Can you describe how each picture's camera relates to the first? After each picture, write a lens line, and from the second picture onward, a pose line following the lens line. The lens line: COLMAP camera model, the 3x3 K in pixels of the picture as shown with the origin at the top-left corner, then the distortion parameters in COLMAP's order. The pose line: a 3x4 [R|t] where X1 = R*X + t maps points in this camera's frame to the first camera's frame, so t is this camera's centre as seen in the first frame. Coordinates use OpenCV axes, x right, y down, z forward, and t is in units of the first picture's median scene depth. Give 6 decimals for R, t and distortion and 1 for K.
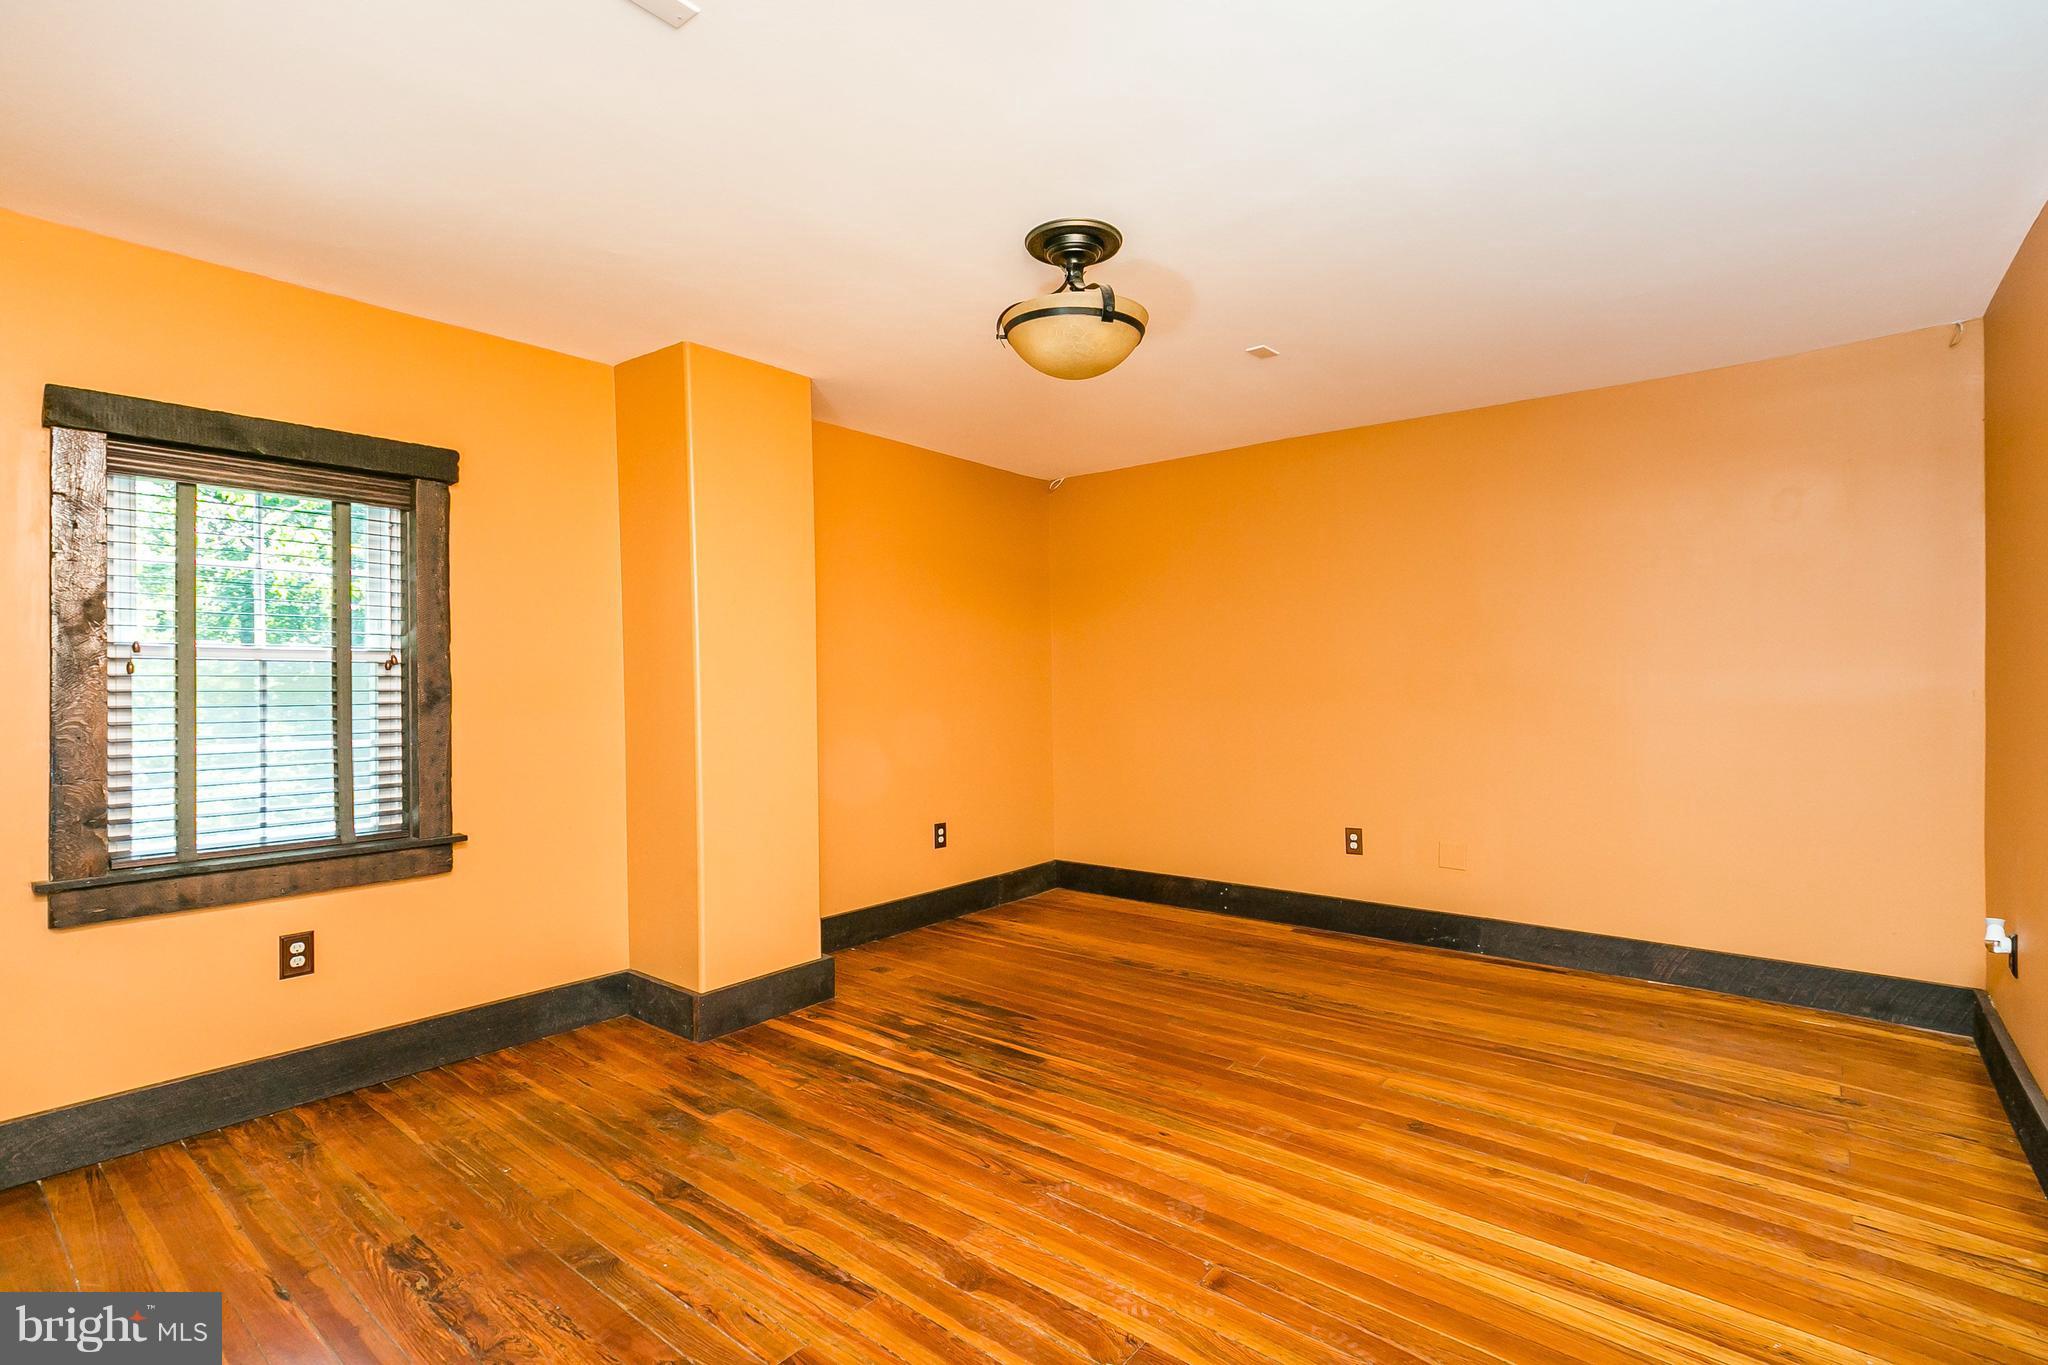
lens RADIAL K [[947.7, 0, 1038.6], [0, 947.7, 689.3], [0, 0, 1]] dist [0.004523, 0.000445]
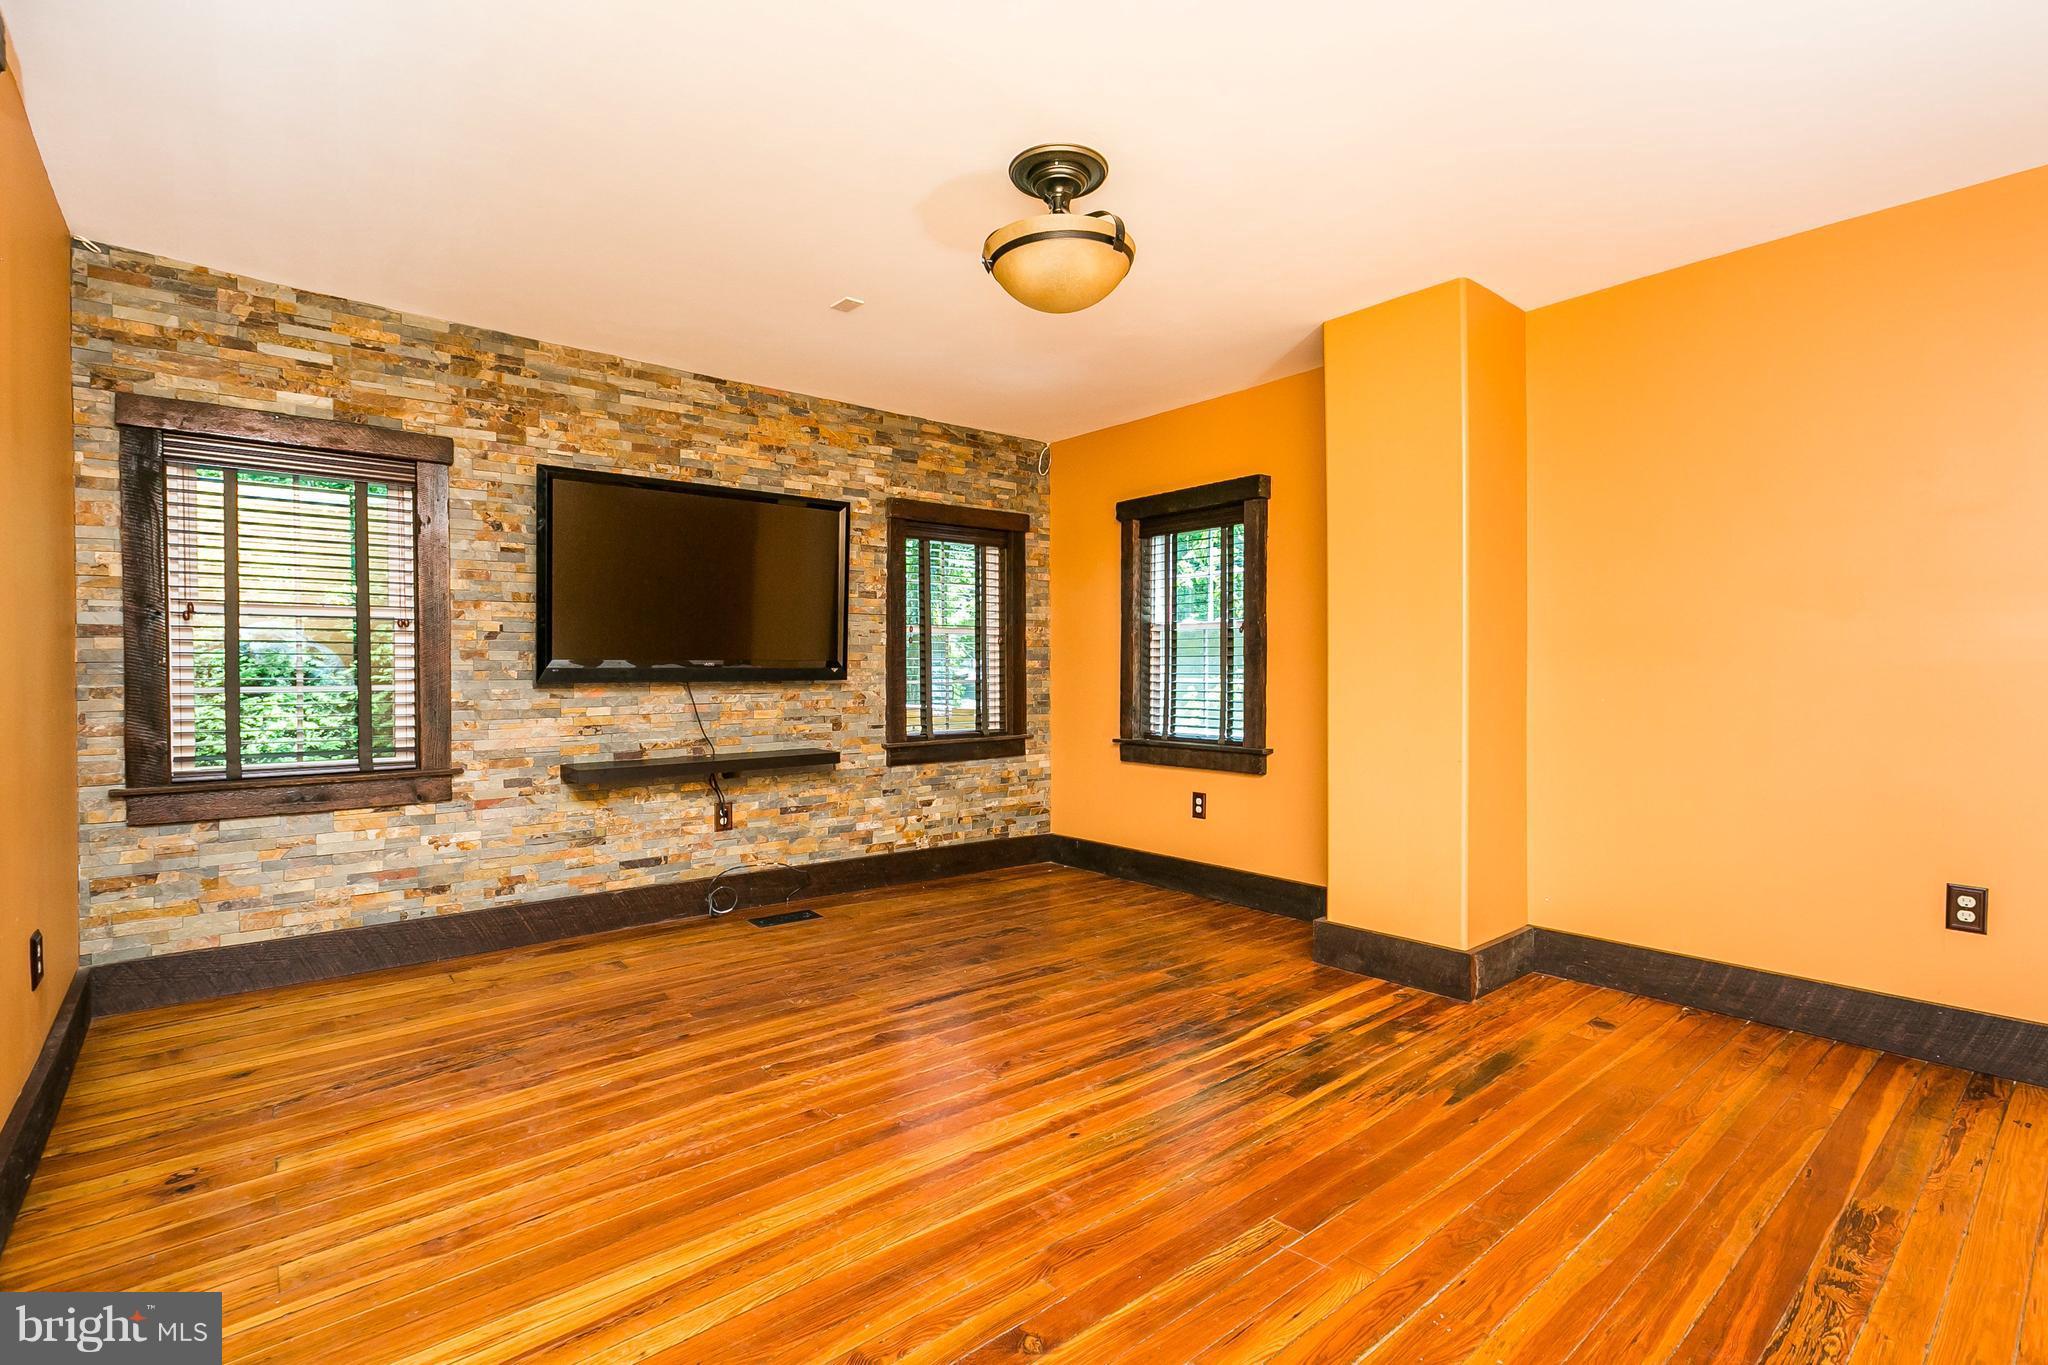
lens RADIAL K [[947.7, 0, 1038.5], [0, 947.7, 674.3], [0, 0, 1]] dist [0.004523, 0.000445]
pose [[-0.192612, 0.005118, -0.981262, 0.902968], [-0.001499, 0.999984, 0.005510, 0.040756], [0.981274, 0.002532, -0.192601, 1.040973]]
